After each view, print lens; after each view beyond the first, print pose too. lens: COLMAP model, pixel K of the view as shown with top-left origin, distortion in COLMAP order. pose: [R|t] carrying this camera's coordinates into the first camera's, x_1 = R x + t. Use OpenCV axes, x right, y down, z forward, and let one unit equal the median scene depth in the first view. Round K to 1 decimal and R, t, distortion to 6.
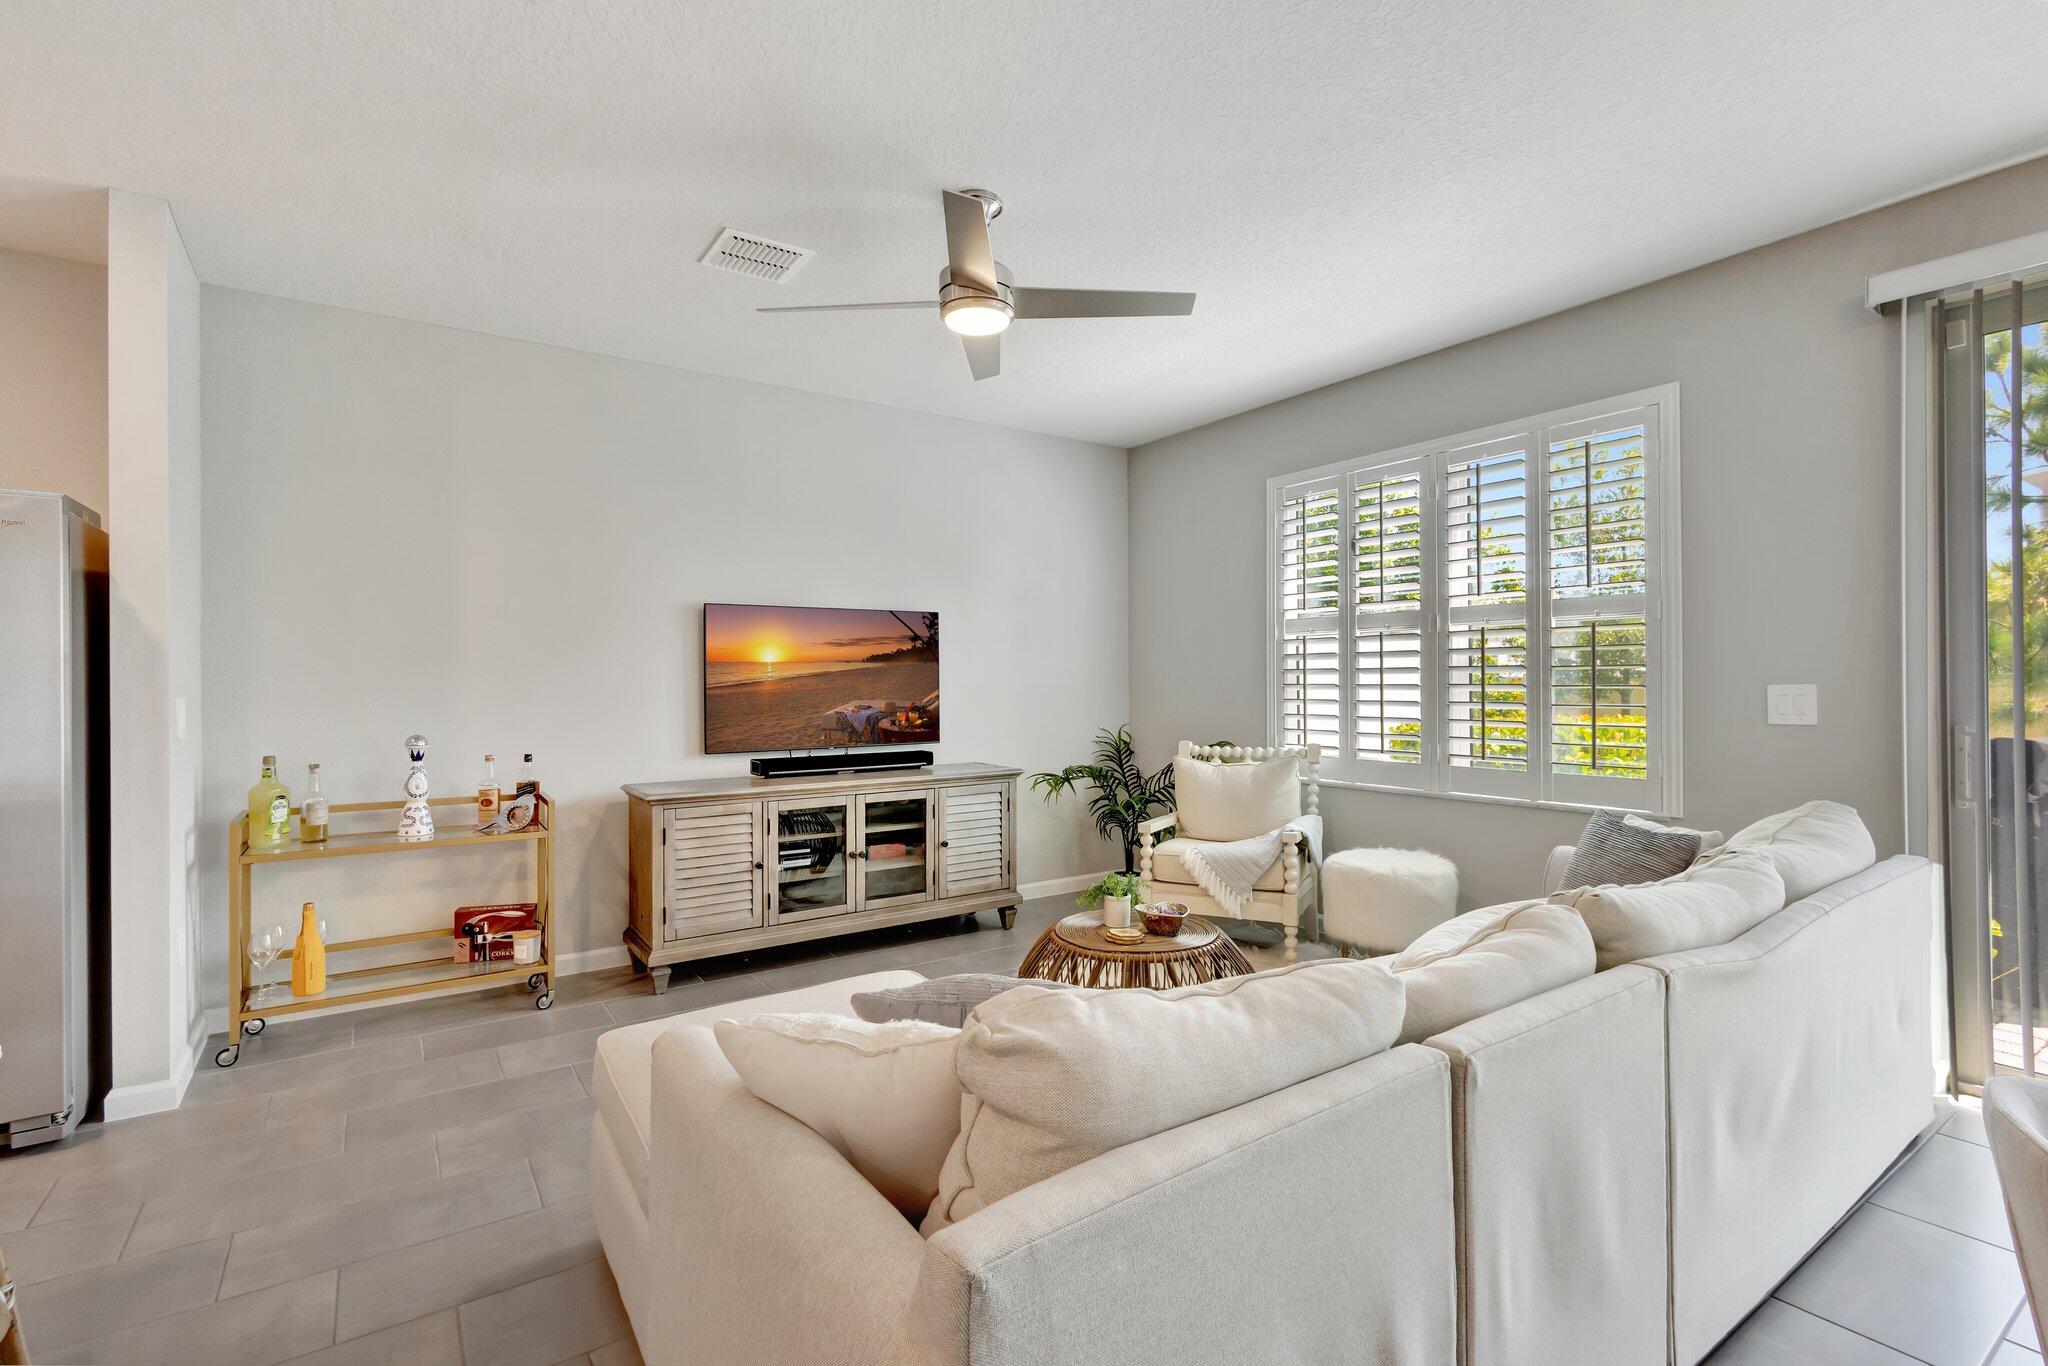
lens RADIAL K [[941.2, 0, 1024.0], [0, 941.2, 683.0], [0, 0, 1]] dist [0.002358, 0.000128]
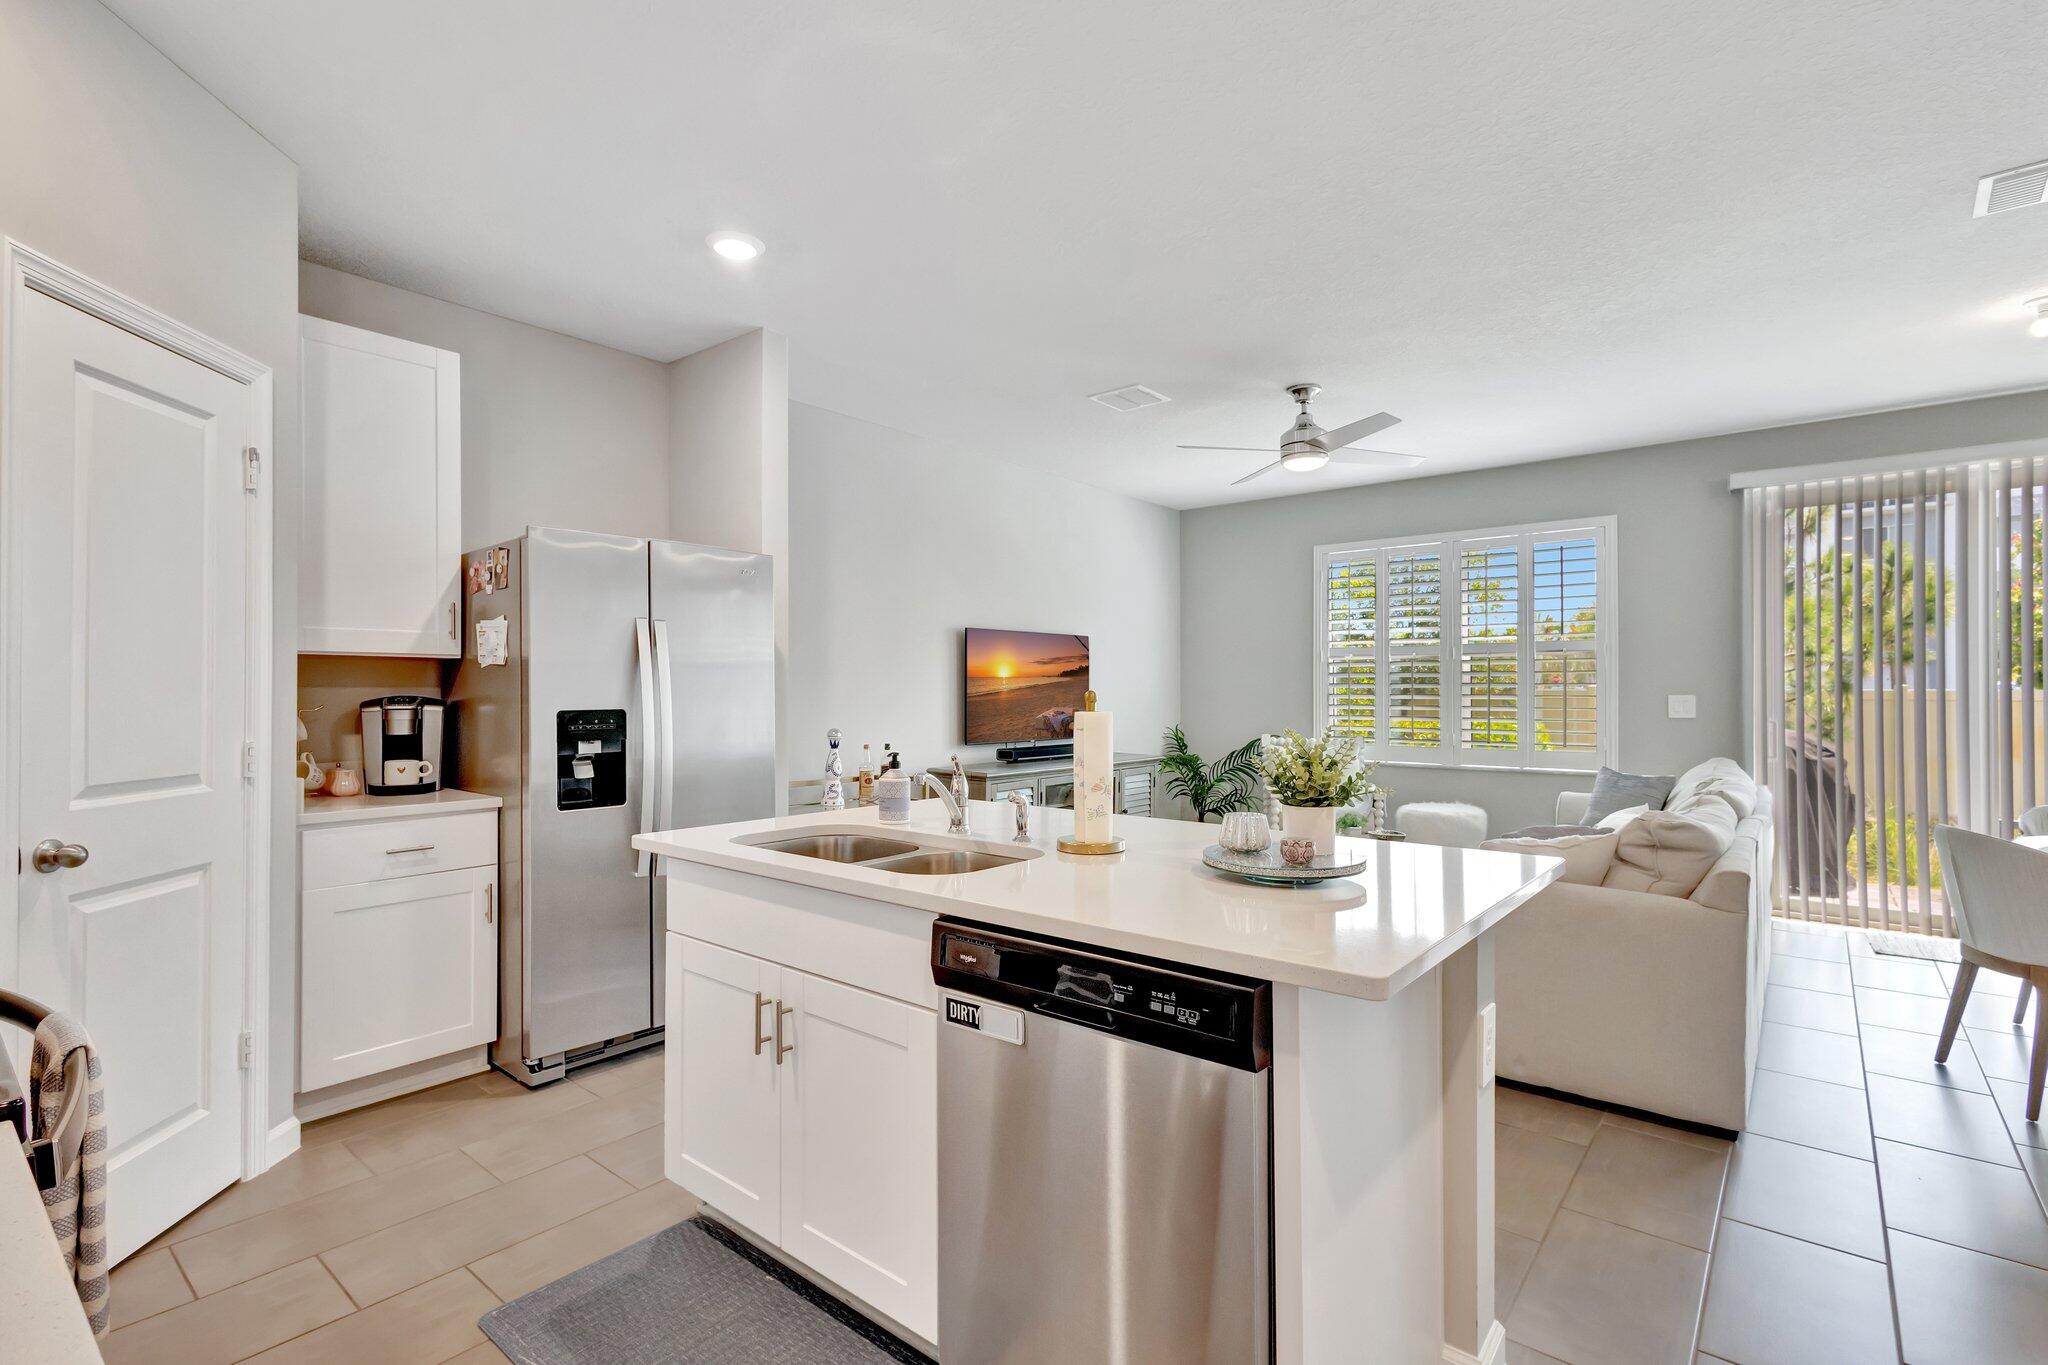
lens RADIAL K [[951.8, 0, 1021.4], [0, 951.8, 679.1], [0, 0, 1]] dist [0.001796, -0.000499]
pose [[0.963284, 0.010260, 0.268288, -0.650496], [-0.007103, 0.999894, -0.012733, 0.001396], [-0.268390, 0.010360, 0.963255, -0.293153]]
